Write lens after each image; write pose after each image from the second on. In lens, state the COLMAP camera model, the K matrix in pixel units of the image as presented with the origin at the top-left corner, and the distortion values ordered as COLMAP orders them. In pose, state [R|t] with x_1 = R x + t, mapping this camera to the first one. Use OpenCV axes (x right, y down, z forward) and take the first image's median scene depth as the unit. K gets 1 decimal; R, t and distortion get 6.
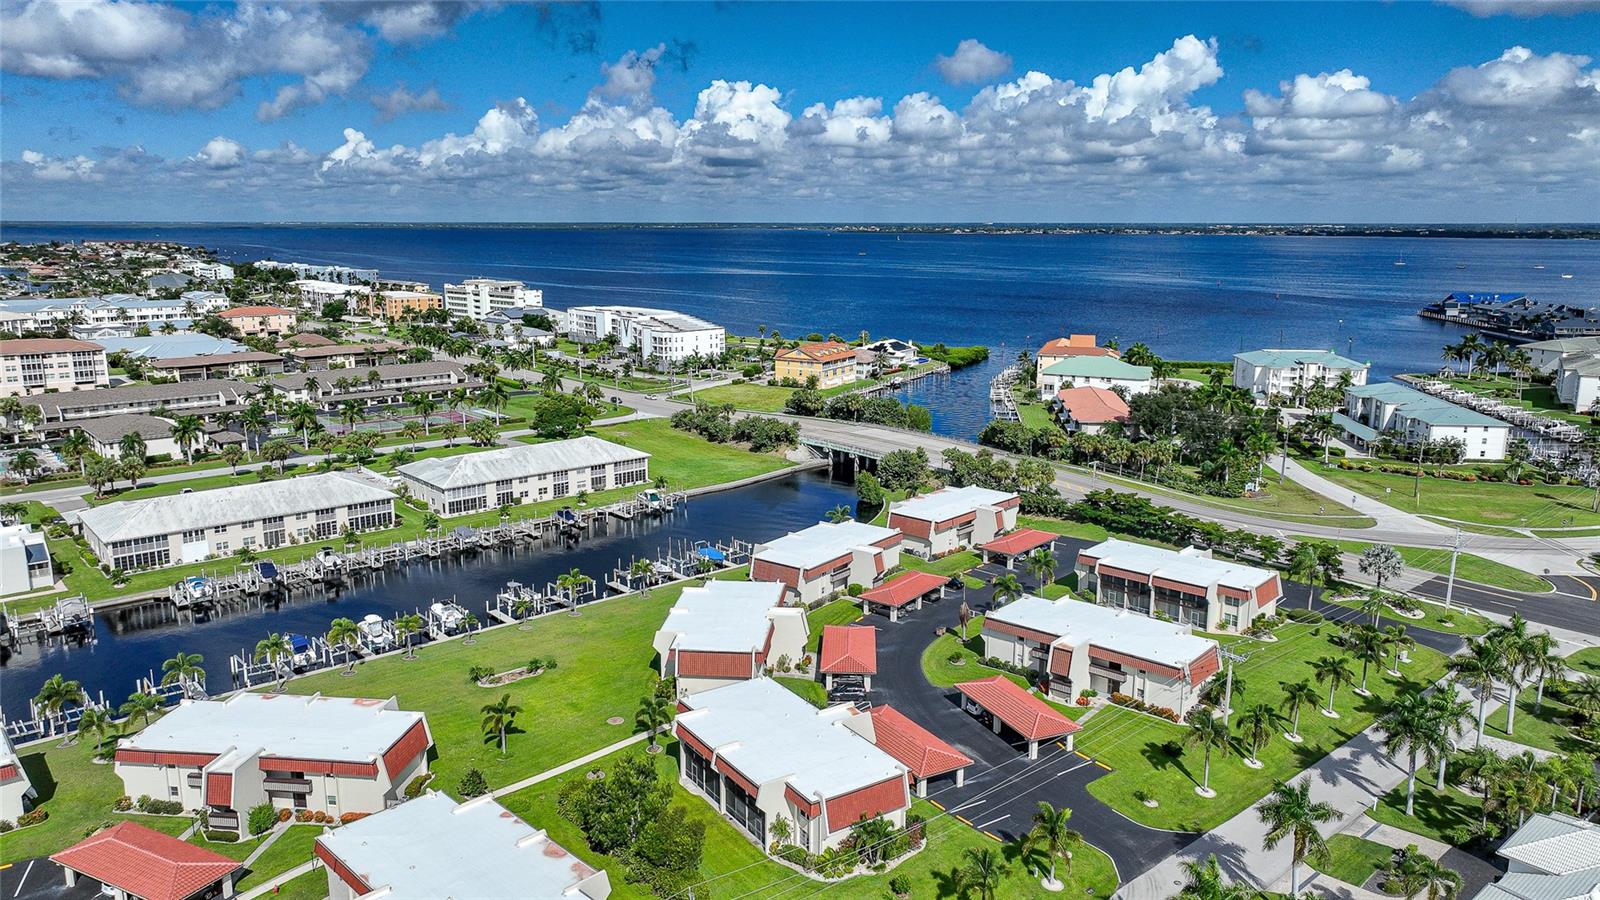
lens RADIAL K [[1118.3, 0, 800.9], [0, 1118.3, 460.8], [0, 0, 1]] dist [0.003063, 0.005818]
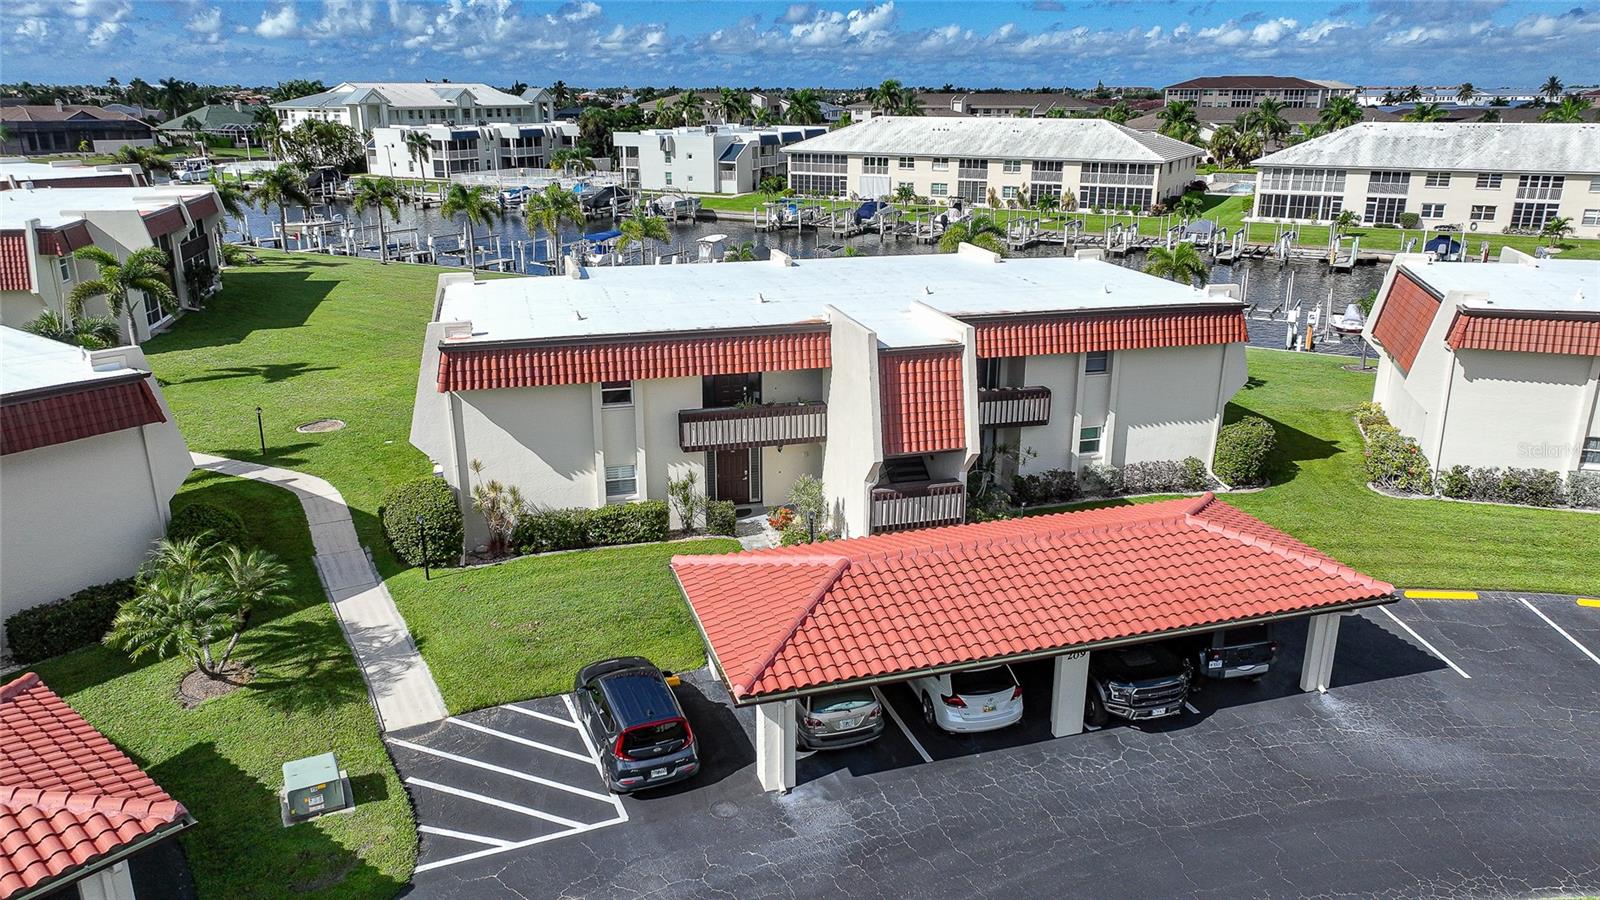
lens RADIAL K [[1121.5, 0, 801.2], [0, 1121.5, 451.5], [0, 0, 1]] dist [-0.002033, 0.017093]
pose [[0.345194, 0.287035, -0.893562, 0.121032], [-0.197630, 0.952968, 0.229771, 0.070785], [0.917488, 0.097279, 0.385685, 0.563954]]
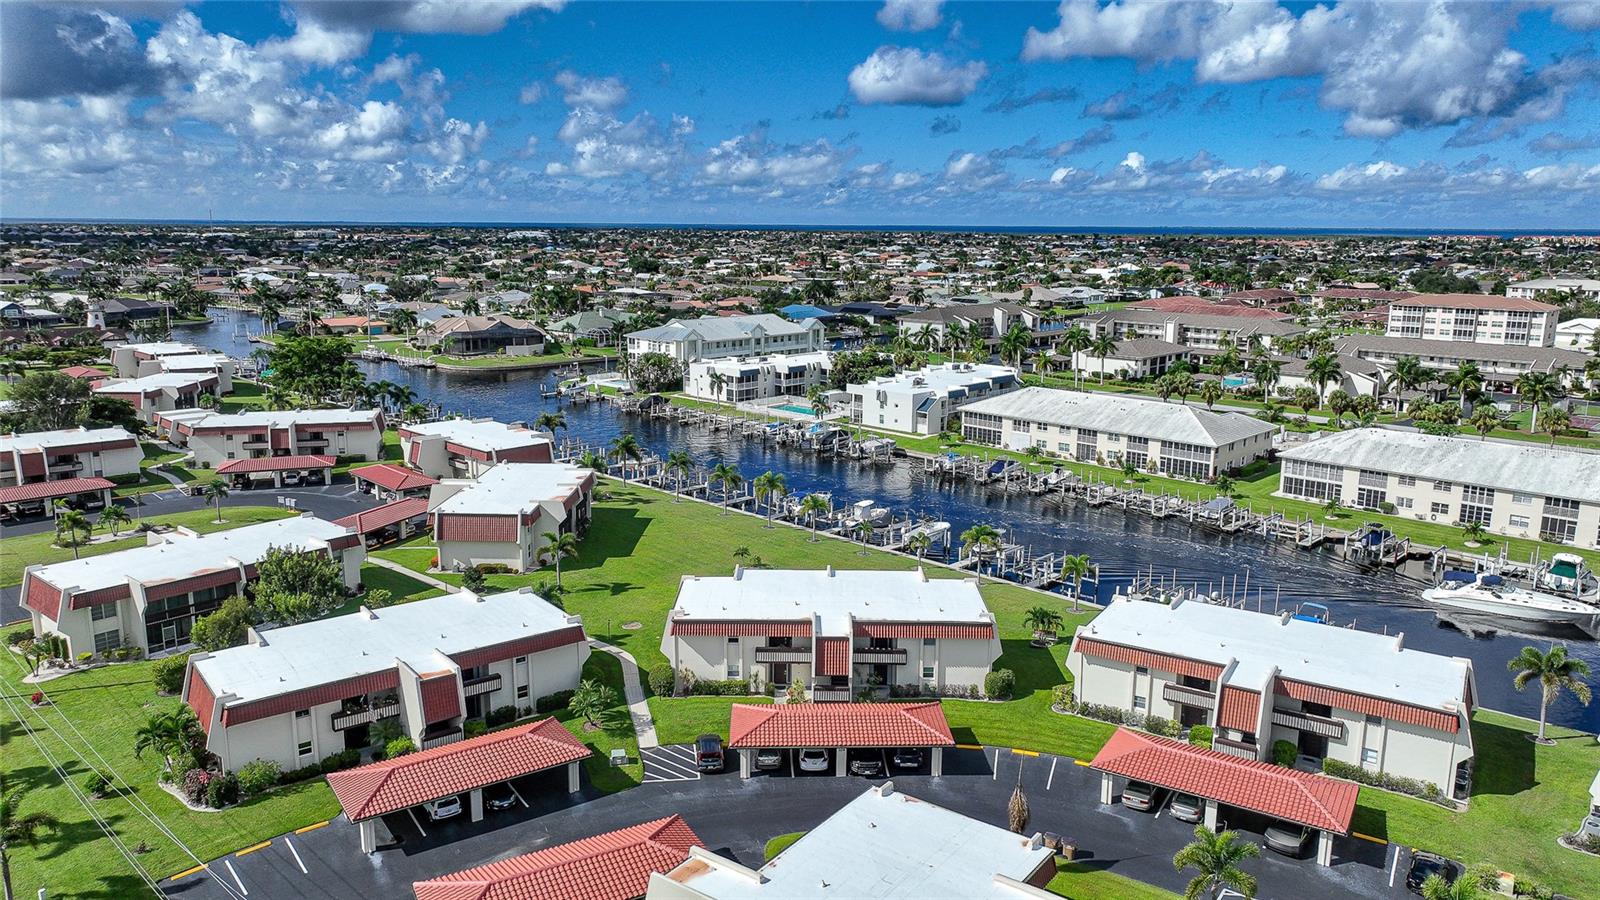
lens RADIAL K [[1121.5, 0, 801.2], [0, 1121.5, 451.5], [0, 0, 1]] dist [-0.002033, 0.017093]
pose [[0.082659, 0.197928, -0.976725, 0.359023], [-0.216096, 0.960320, 0.176316, -0.038216], [0.972867, 0.196493, 0.122151, 0.559304]]
